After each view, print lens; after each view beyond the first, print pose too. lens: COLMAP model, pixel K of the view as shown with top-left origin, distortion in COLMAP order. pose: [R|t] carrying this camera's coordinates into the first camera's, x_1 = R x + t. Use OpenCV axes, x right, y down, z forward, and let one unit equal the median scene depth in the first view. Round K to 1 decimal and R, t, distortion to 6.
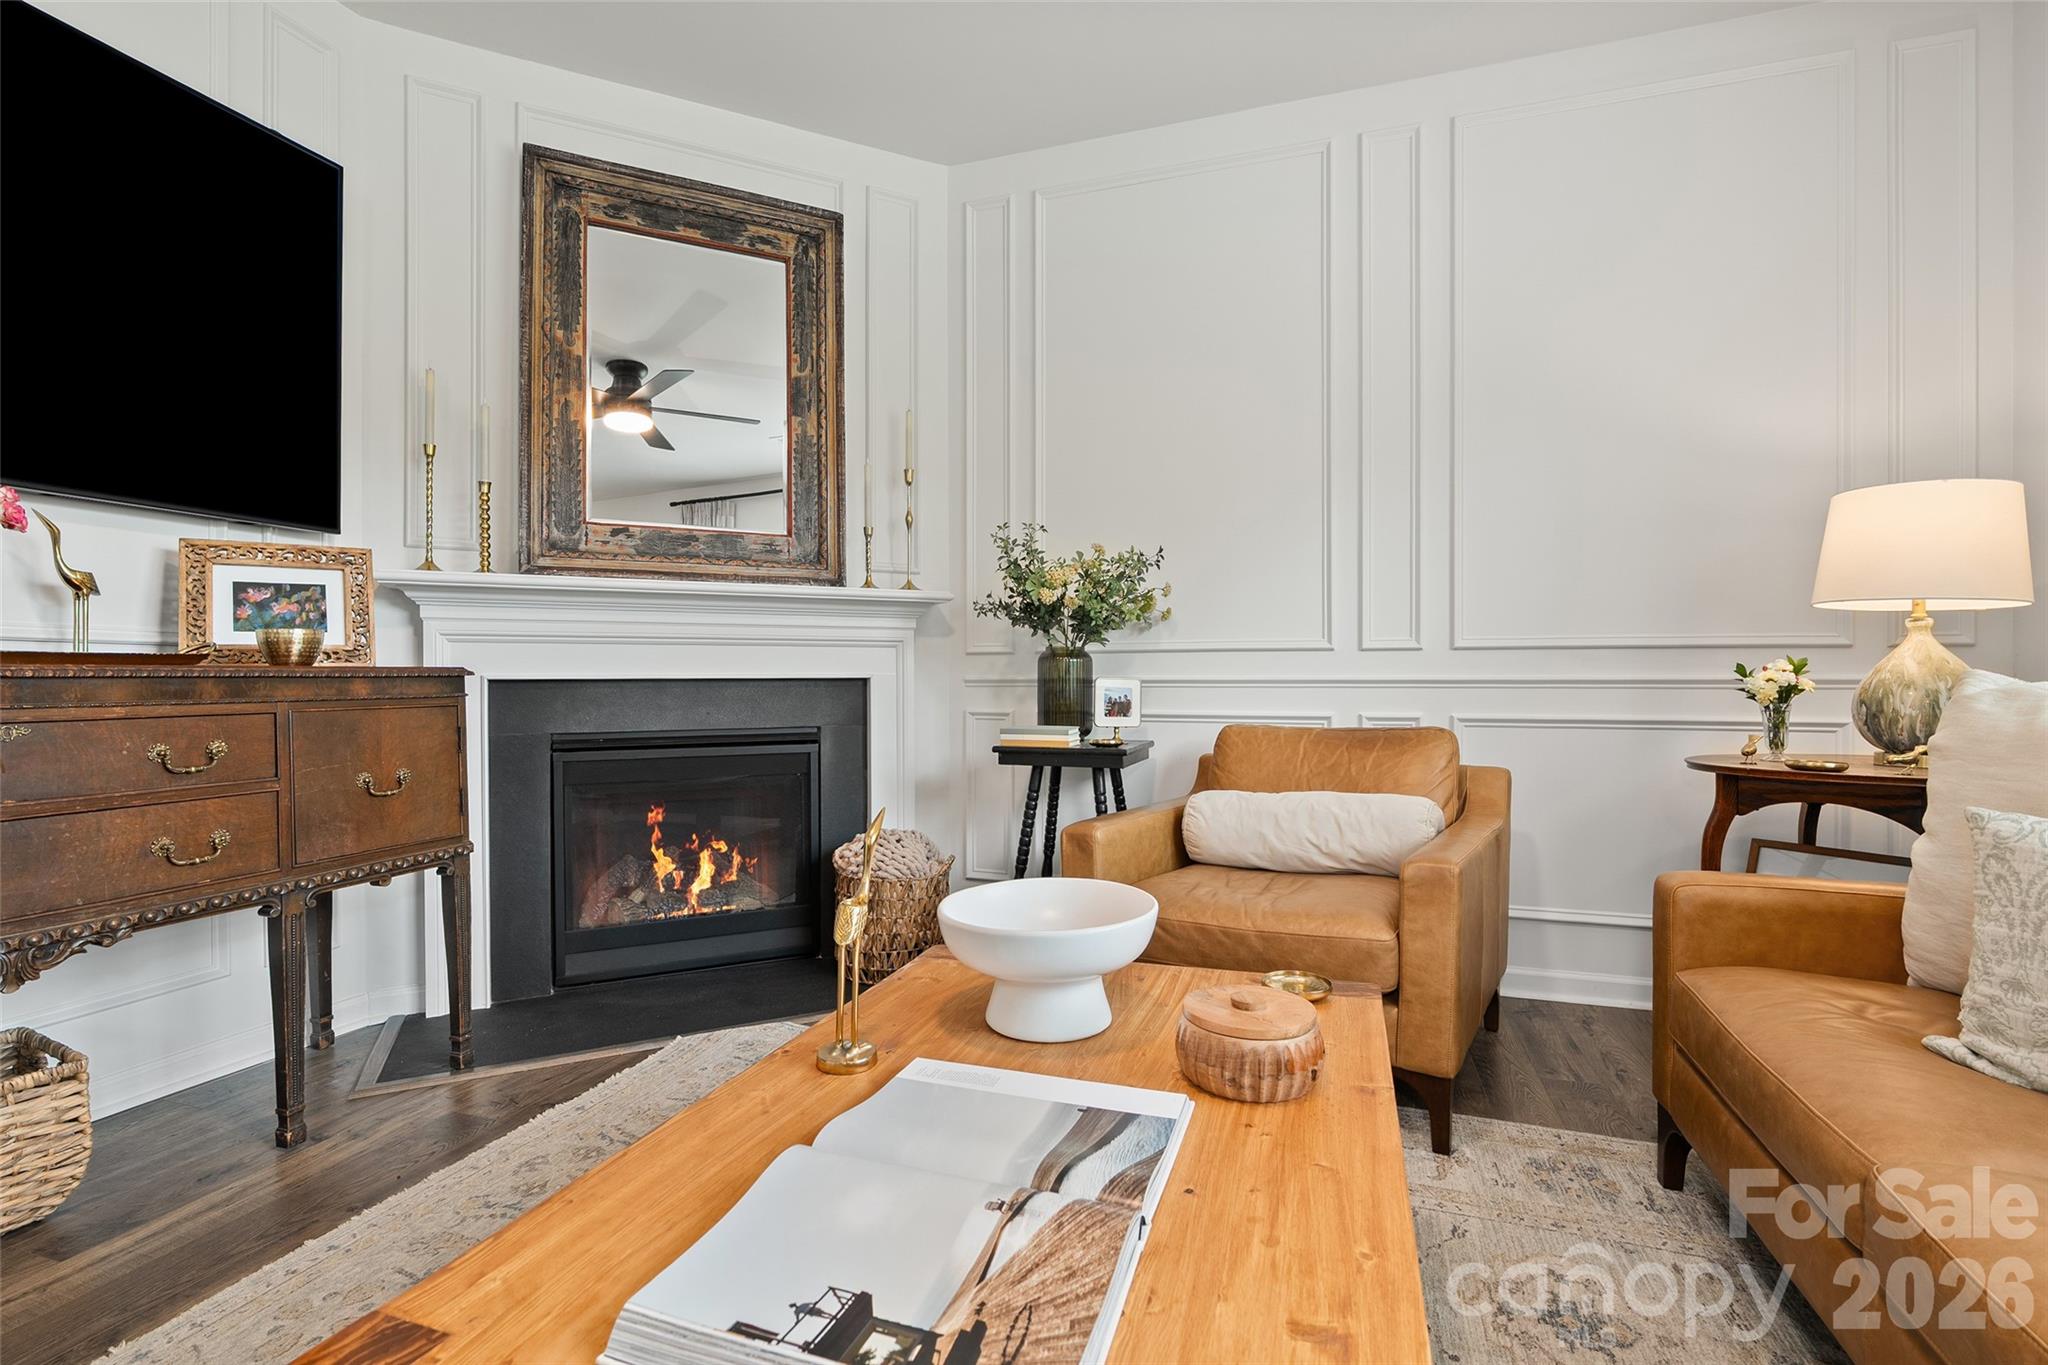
lens RADIAL K [[923.4, 0, 1018.6], [0, 923.4, 681.2], [0, 0, 1]] dist [-0.009431, 0.001573]
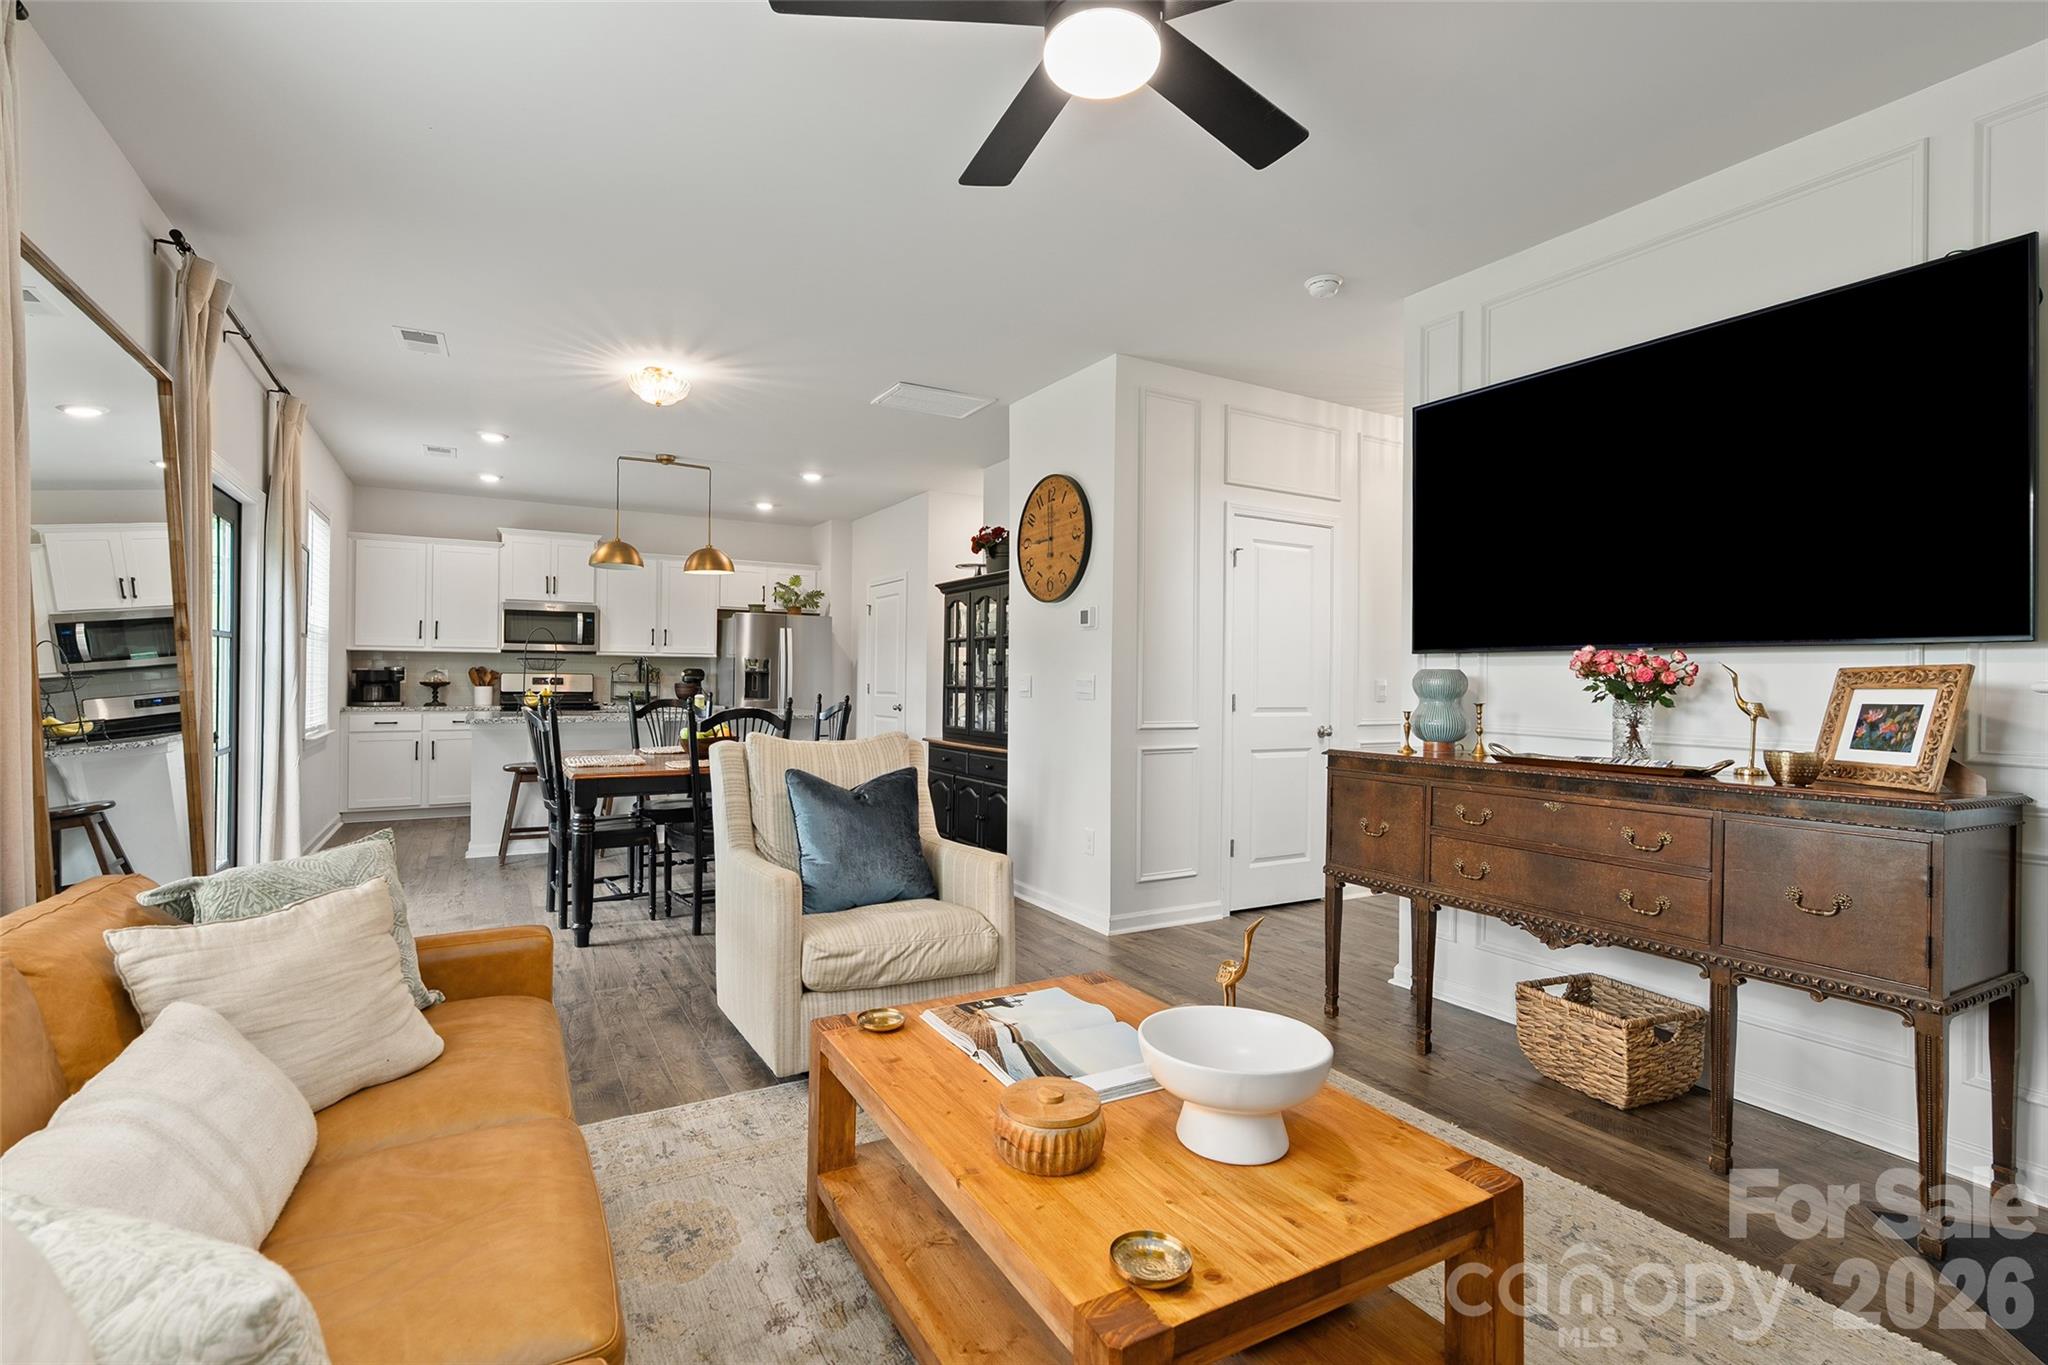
lens RADIAL K [[939.5, 0, 1015.0], [0, 939.5, 672.6], [0, 0, 1]] dist [-0.007777, -0.000080]
pose [[-0.666323, -0.011939, -0.745568, 0.509800], [-0.012549, 0.999910, -0.004797, -0.095726], [0.745558, 0.006159, -0.666413, 0.736904]]
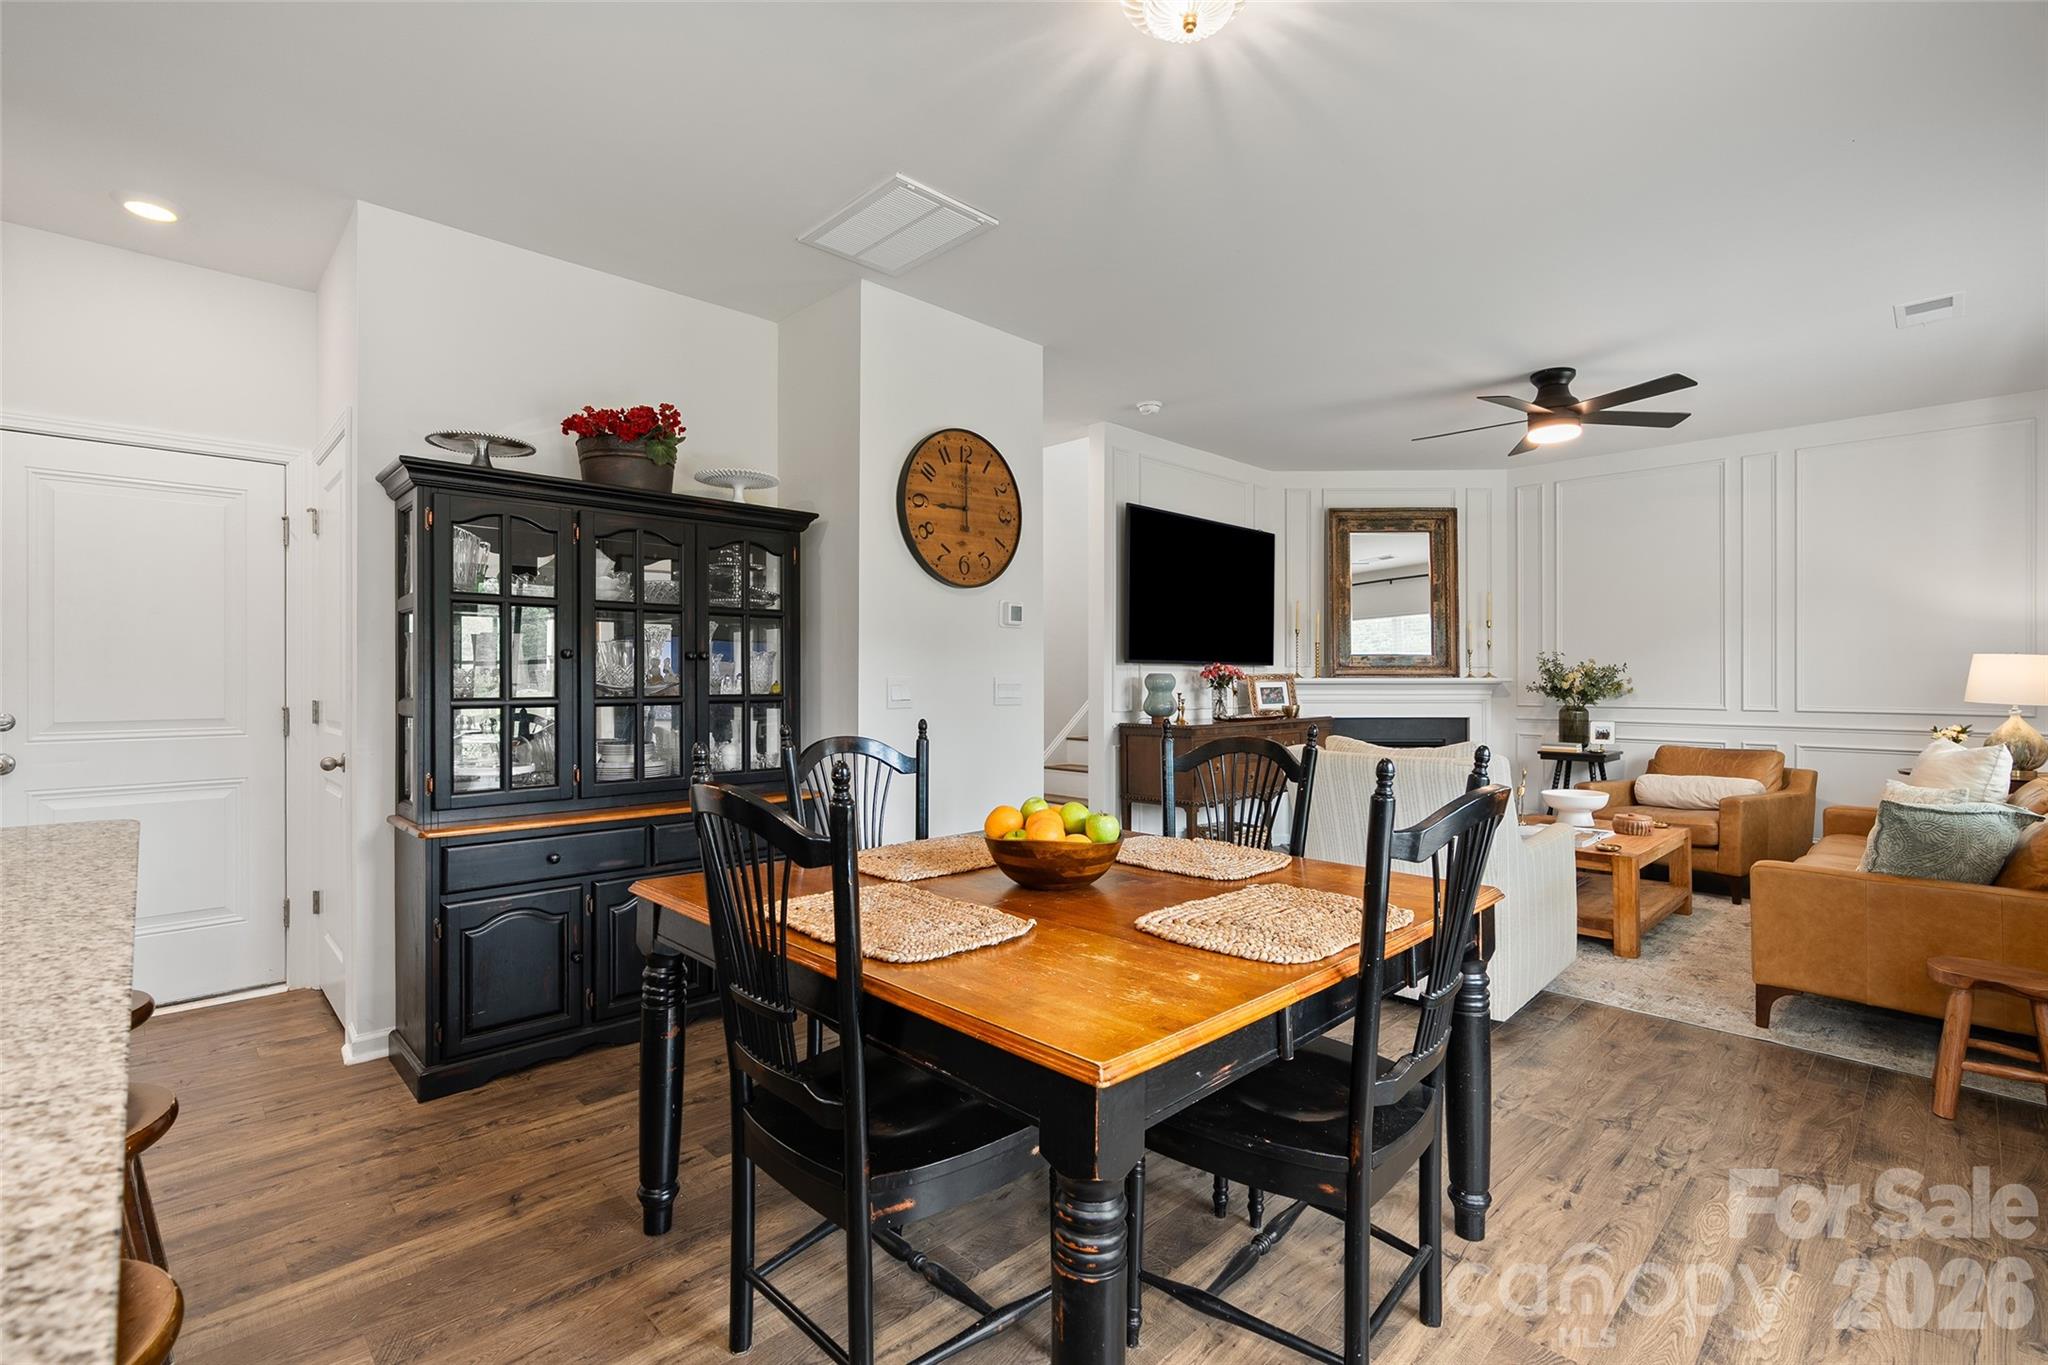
lens RADIAL K [[922.0, 0, 1025.3], [0, 922.0, 674.2], [0, 0, 1]] dist [-0.001228, 0.000294]
pose [[0.892558, 0.000578, -0.450933, -0.127487], [-0.003588, 0.999977, -0.005821, -0.098571], [0.450919, 0.006814, 0.892539, -1.559001]]
